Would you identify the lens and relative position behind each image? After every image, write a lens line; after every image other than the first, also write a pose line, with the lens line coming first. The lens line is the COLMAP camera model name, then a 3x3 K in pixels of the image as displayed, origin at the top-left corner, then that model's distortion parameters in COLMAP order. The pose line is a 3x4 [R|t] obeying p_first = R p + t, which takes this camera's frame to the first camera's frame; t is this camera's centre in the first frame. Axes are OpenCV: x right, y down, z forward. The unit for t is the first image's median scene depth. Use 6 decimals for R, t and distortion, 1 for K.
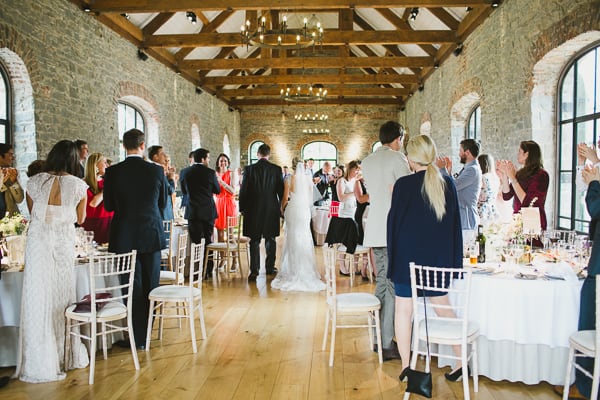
lens RADIAL K [[578.4, 0, 300.0], [0, 578.4, 200.0], [0, 0, 1]] dist [-0.065316, 0.014258]
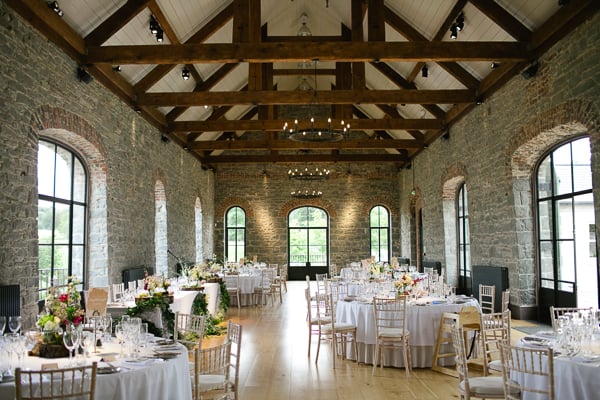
lens RADIAL K [[578.4, 0, 300.0], [0, 578.4, 200.0], [0, 0, 1]] dist [-0.065316, 0.014258]
pose [[0.998422, -0.004155, 0.056006, -0.052047], [0.010911, 0.992607, -0.120879, -0.015064], [-0.055089, 0.121299, 0.991086, 0.315351]]
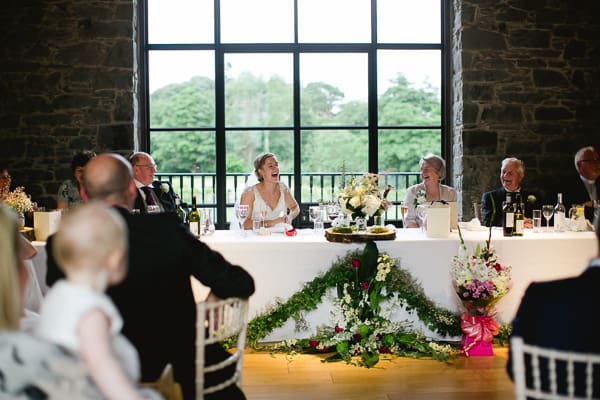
lens RADIAL K [[624.6, 0, 300.0], [0, 624.6, 200.0], [0, 0, 1]] dist [-0.134223, 0.010977]
pose [[0.105327, 0.085165, -0.990784, 0.109224], [-0.029859, 0.996148, 0.082452, -0.034628], [0.993989, 0.020899, 0.107464, 0.964148]]
